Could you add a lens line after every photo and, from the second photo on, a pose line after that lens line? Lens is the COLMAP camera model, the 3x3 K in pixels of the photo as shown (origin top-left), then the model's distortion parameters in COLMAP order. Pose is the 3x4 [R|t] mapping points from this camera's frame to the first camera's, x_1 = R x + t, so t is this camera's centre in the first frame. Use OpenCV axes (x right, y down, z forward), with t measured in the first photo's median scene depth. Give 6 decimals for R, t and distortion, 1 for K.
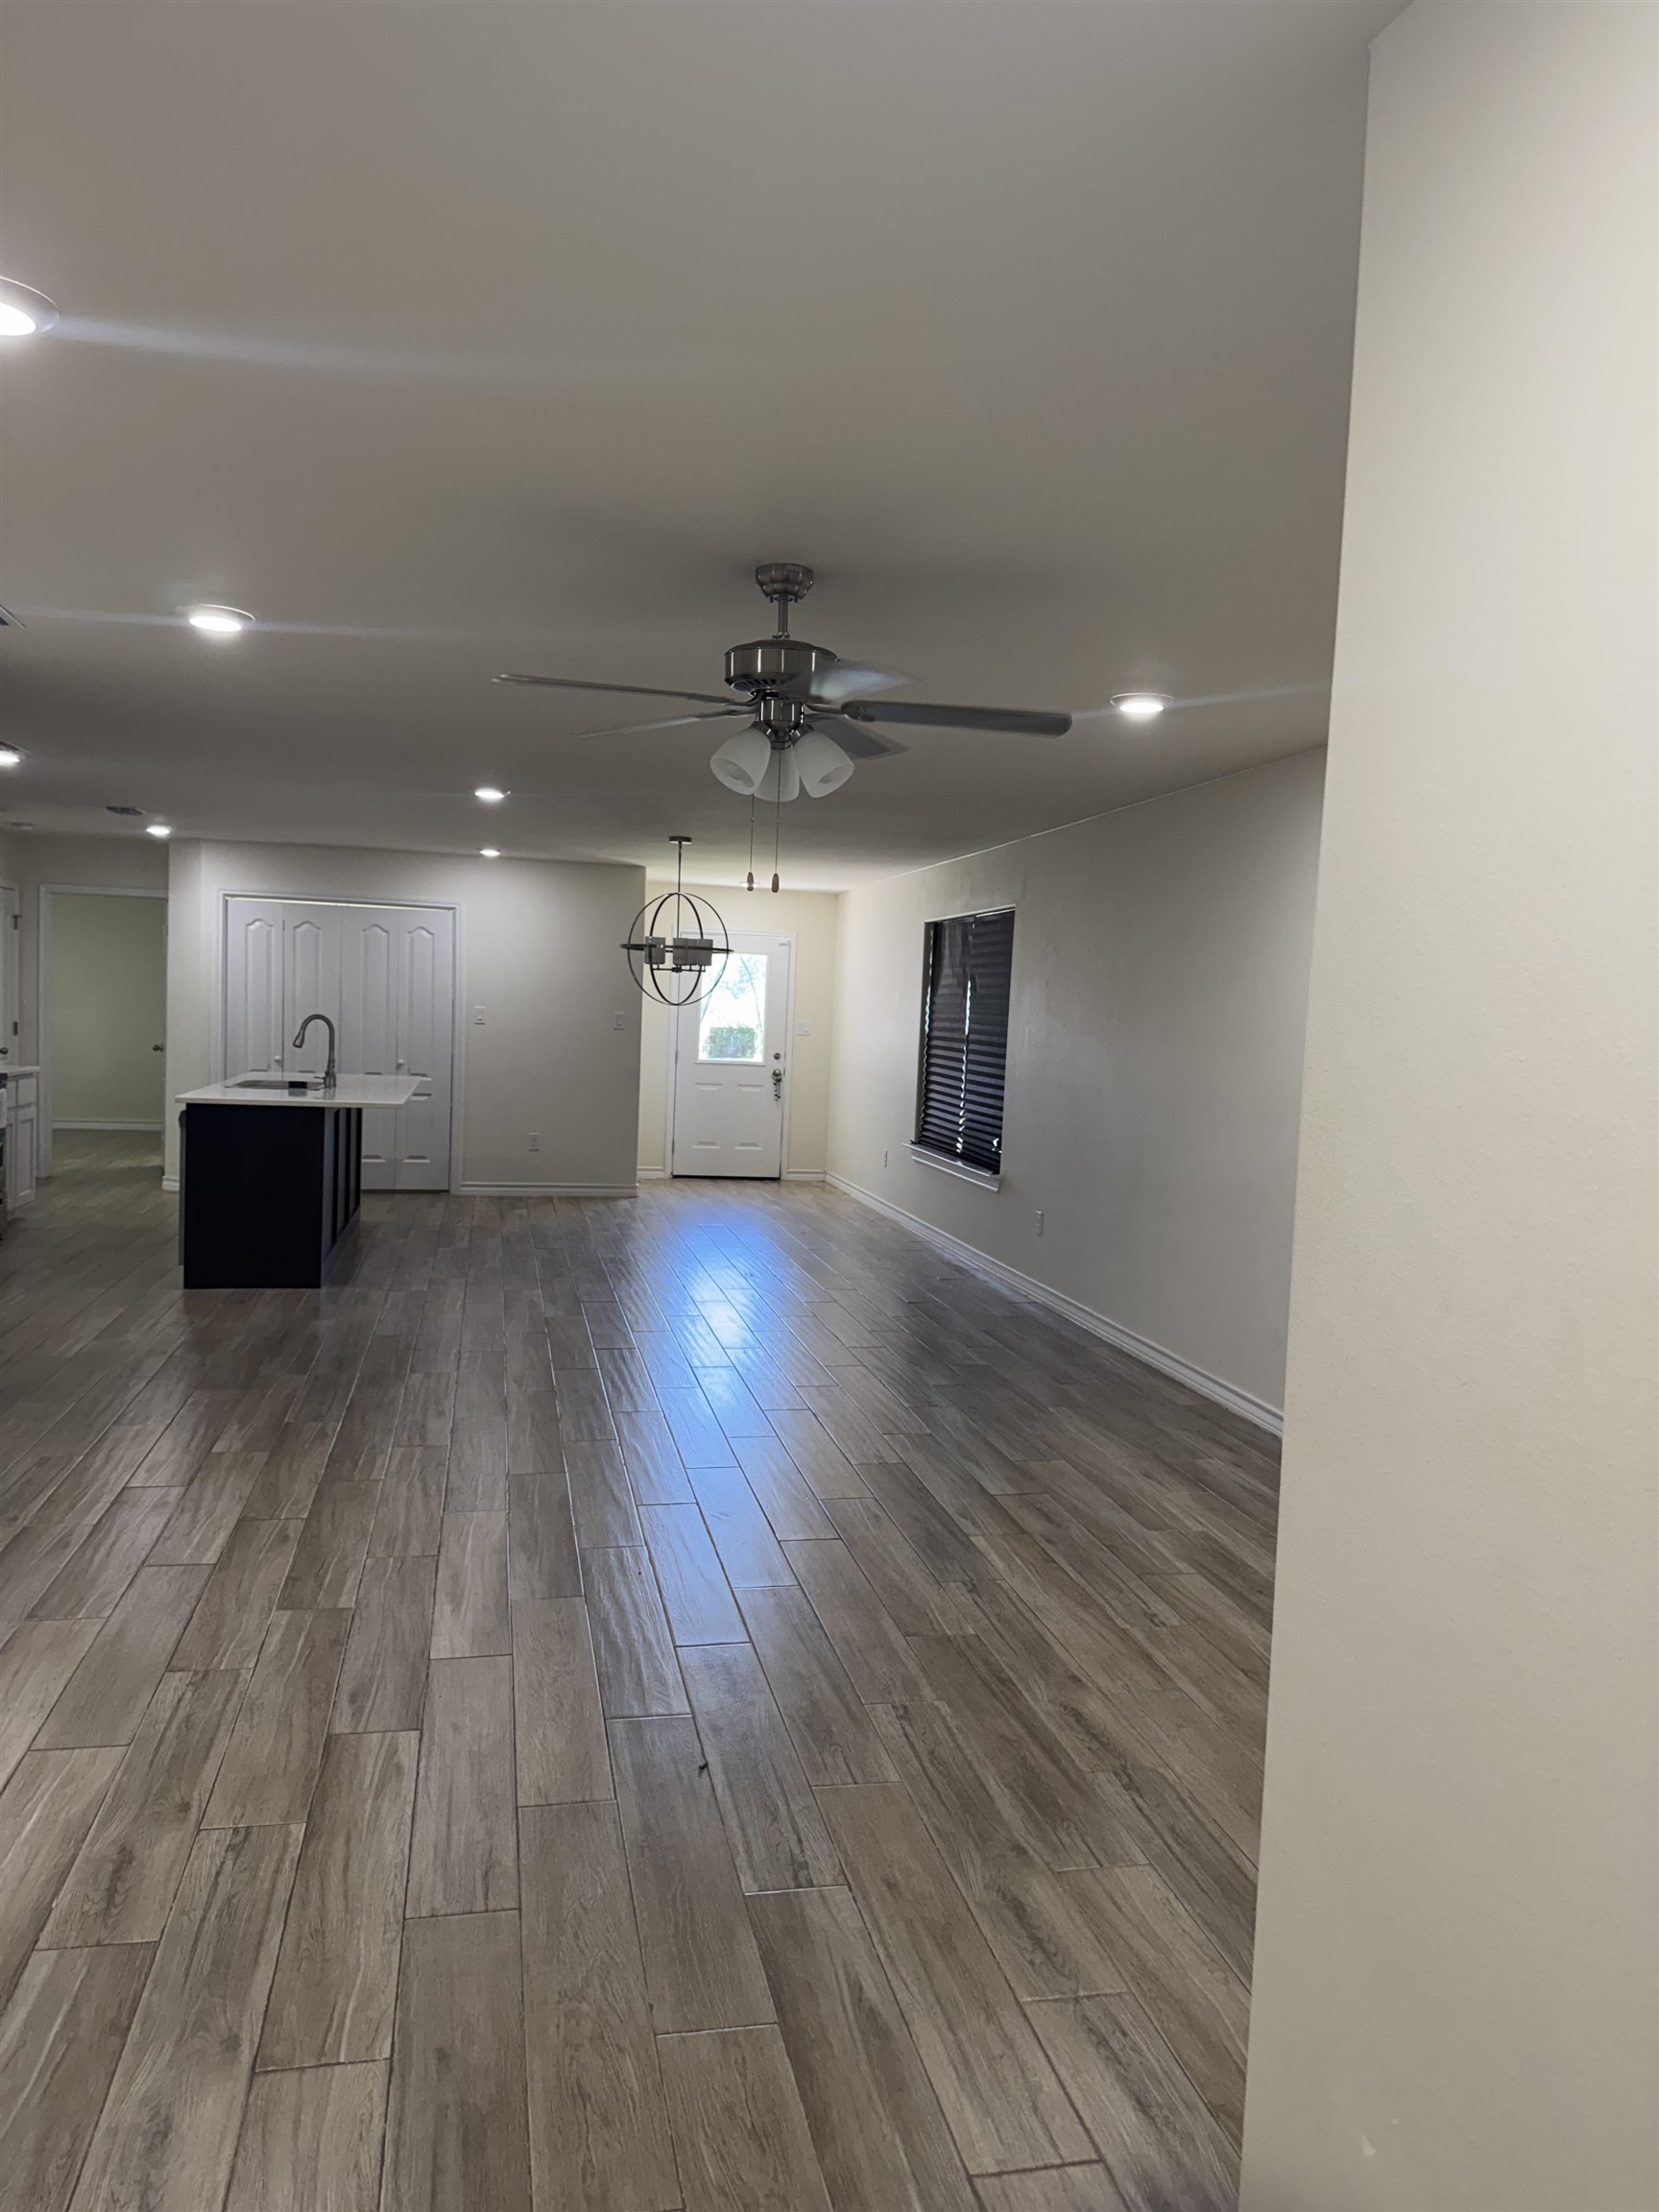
lens RADIAL K [[1537.9, 0, 829.5], [0, 1537.9, 1106.0], [0, 0, 1]] dist [0.067052, -0.000090]
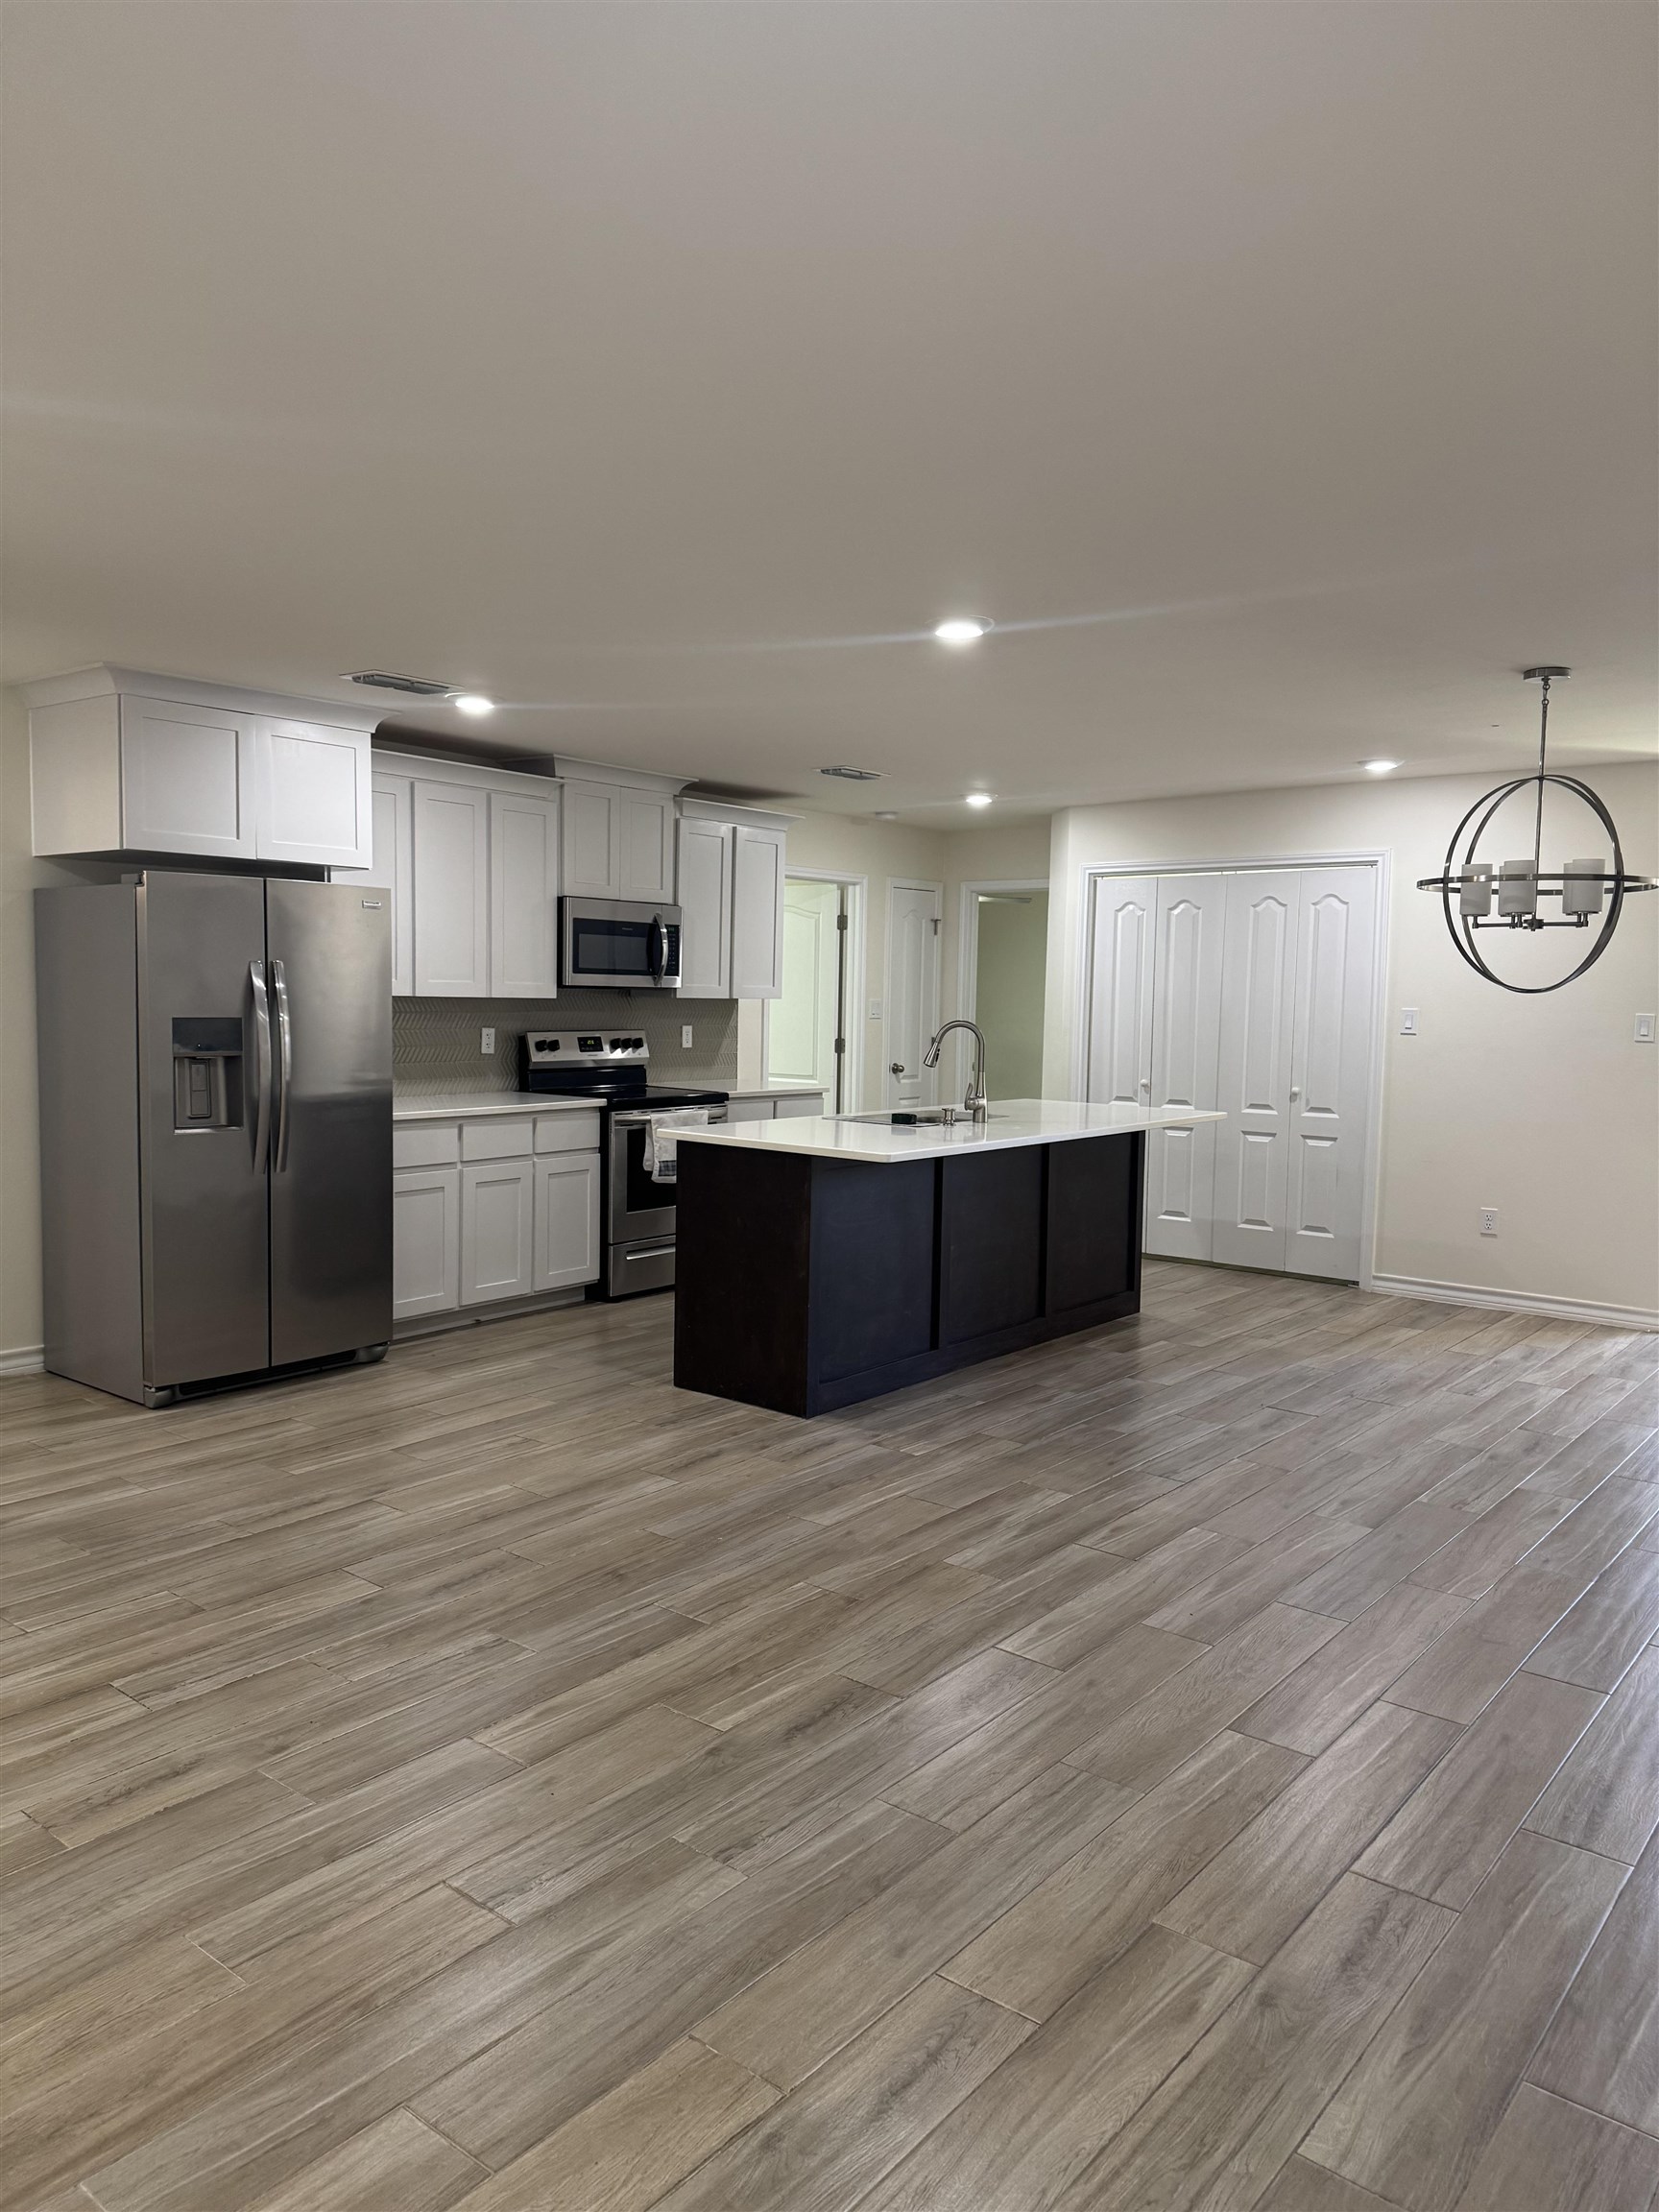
lens RADIAL K [[1537.9, 0, 829.5], [0, 1537.9, 1106.0], [0, 0, 1]] dist [0.067052, -0.000090]
pose [[0.622490, 0.031301, -0.782002, 0.154456], [-0.043037, 0.999057, 0.005731, -0.018075], [0.781444, 0.030088, 0.623250, 0.443766]]
